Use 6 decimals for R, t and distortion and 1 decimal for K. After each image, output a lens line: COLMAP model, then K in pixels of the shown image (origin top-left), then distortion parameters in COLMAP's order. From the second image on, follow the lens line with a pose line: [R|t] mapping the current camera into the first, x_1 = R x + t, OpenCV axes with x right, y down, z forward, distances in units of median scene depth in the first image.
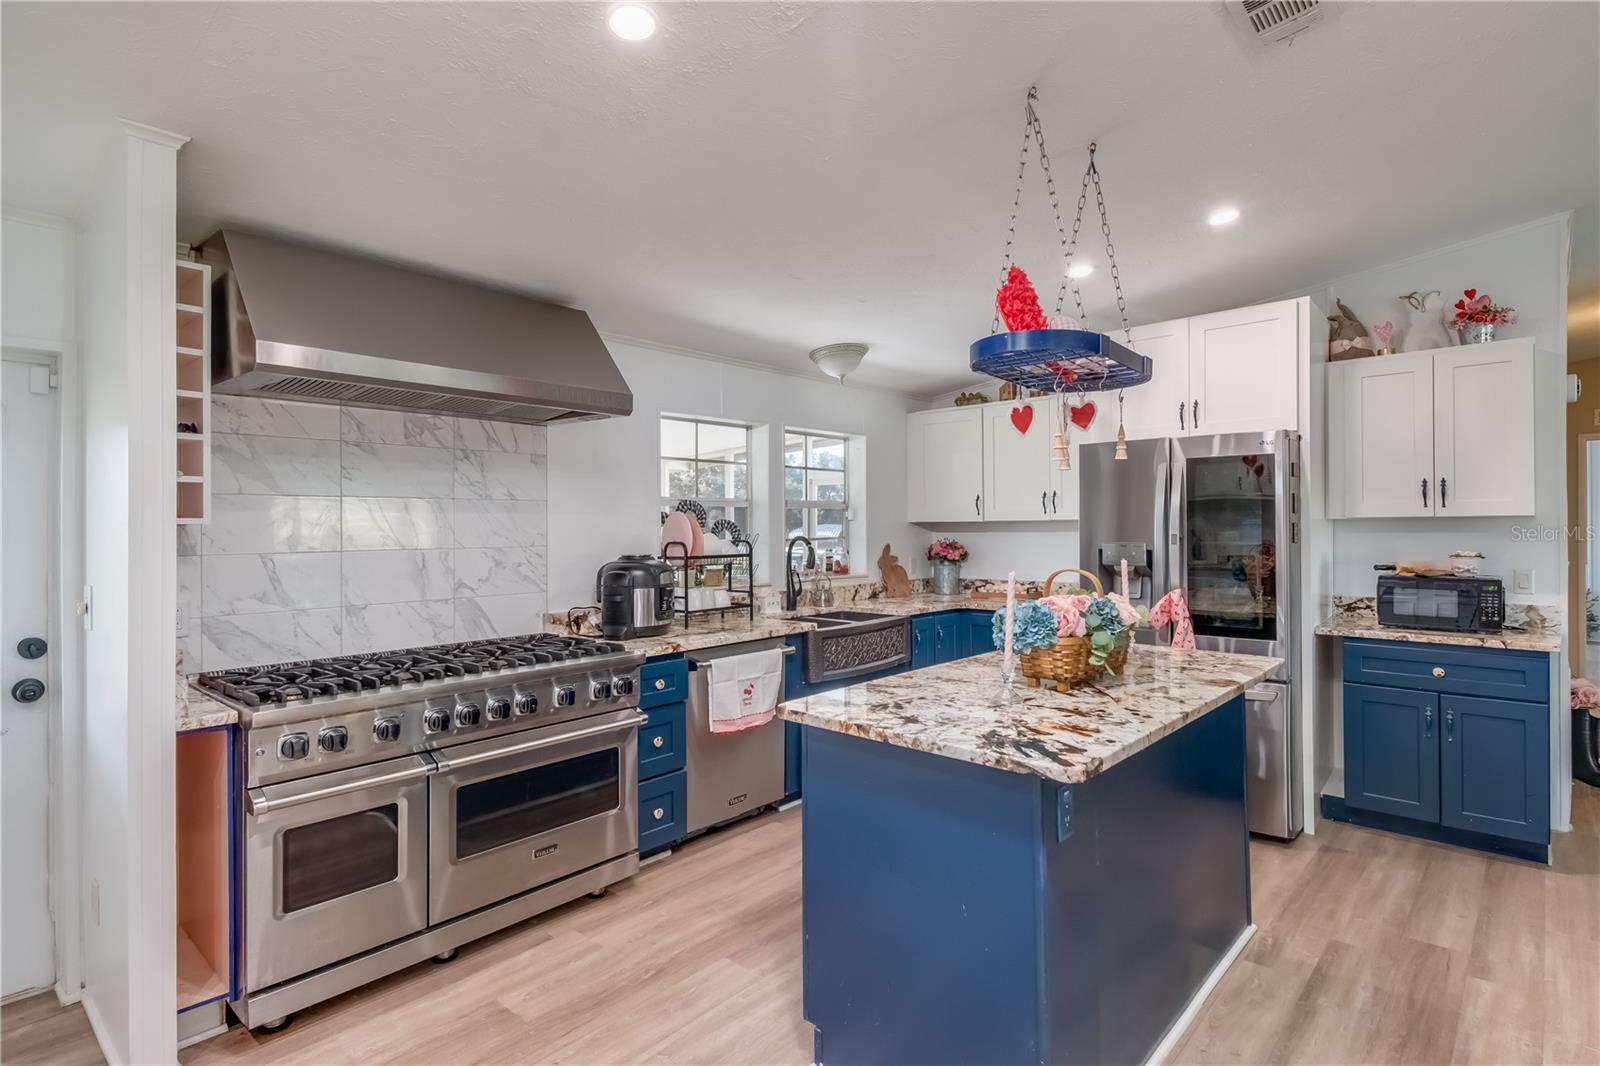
lens RADIAL K [[806.1, 0, 827.4], [0, 806.1, 527.0], [0, 0, 1]] dist [0.020066, -0.000670]
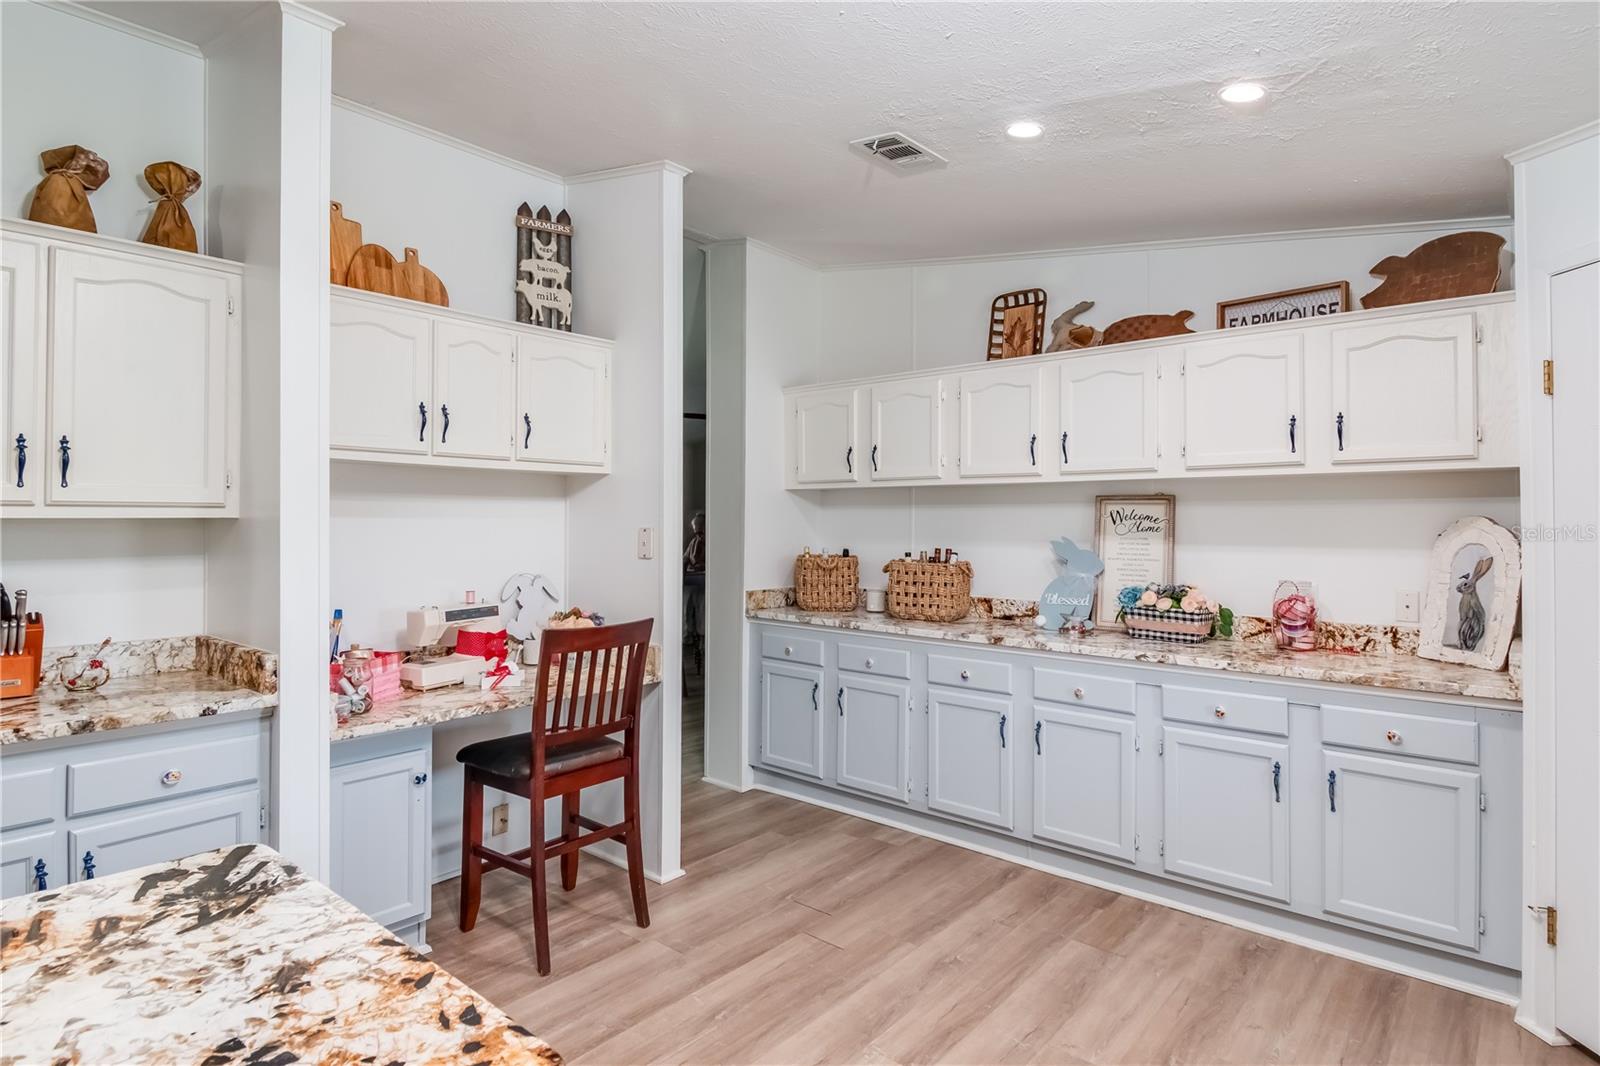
lens RADIAL K [[849.0, 0, 804.1], [0, 849.0, 511.0], [0, 0, 1]] dist [0.004841, 0.000543]
pose [[-0.999929, -0.002136, -0.011745, -0.092452], [-0.002026, 0.999955, -0.009308, -0.004455], [0.011765, -0.009284, -0.999888, 0.799483]]
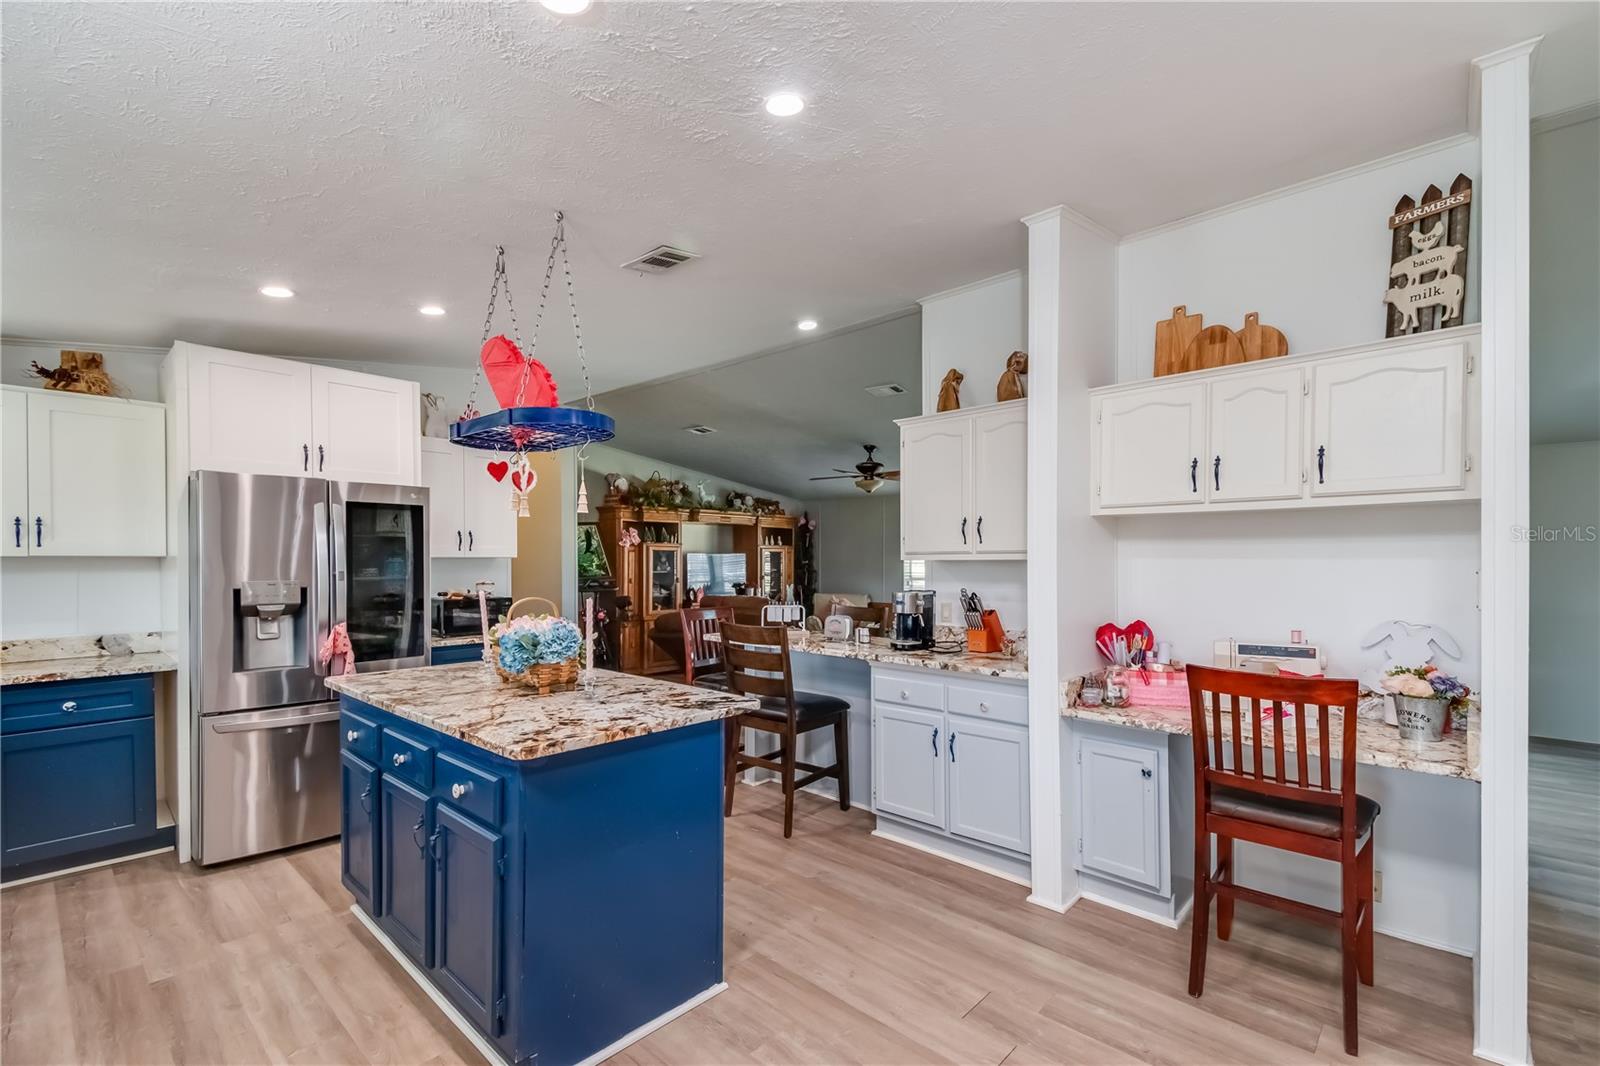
lens RADIAL K [[702.6, 0, 827.4], [0, 702.6, 567.8], [0, 0, 1]] dist [0.063239, -0.026838]
pose [[-0.001295, -0.004647, 0.999988, -0.539273], [0.002160, 0.999987, 0.004650, 0.001127], [-0.999997, 0.002166, -0.001285, 0.374745]]
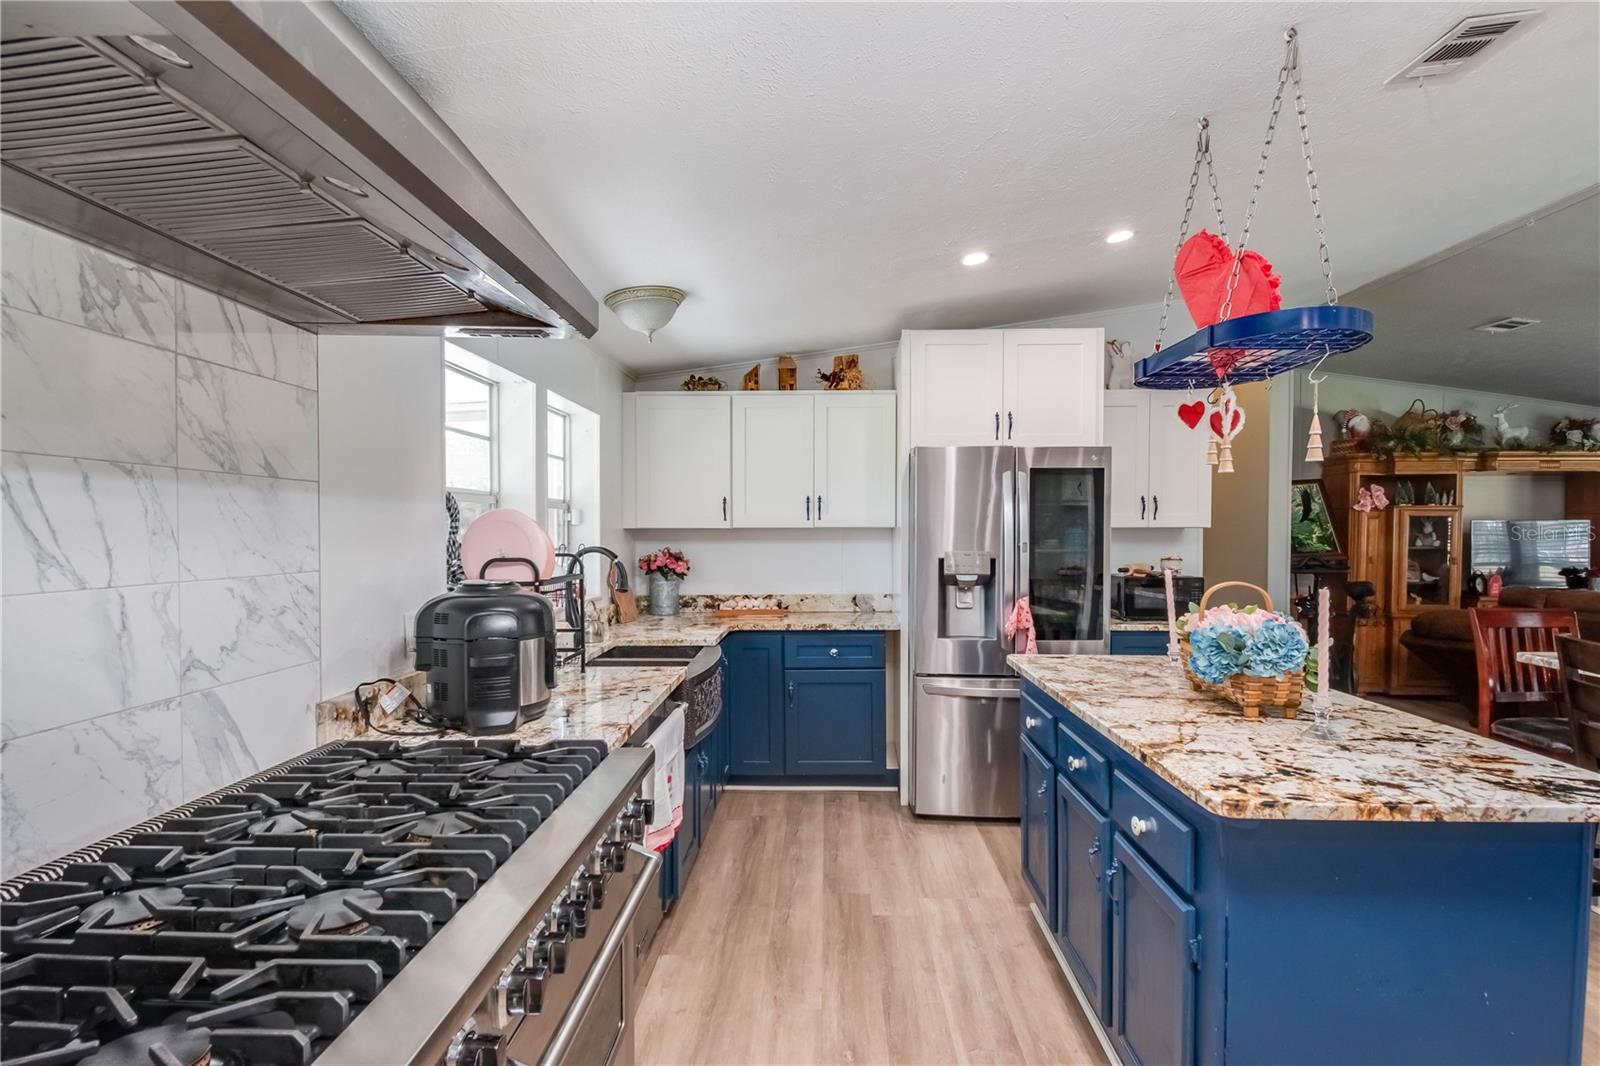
lens RADIAL K [[817.0, 0, 801.4], [0, 817.0, 547.6], [0, 0, 1]] dist [0.000391, -0.001651]
pose [[0.764579, -0.007699, 0.644485, -0.456515], [-0.003598, 0.999862, 0.016213, -0.000403], [-0.644521, -0.014715, 0.764445, 0.417214]]
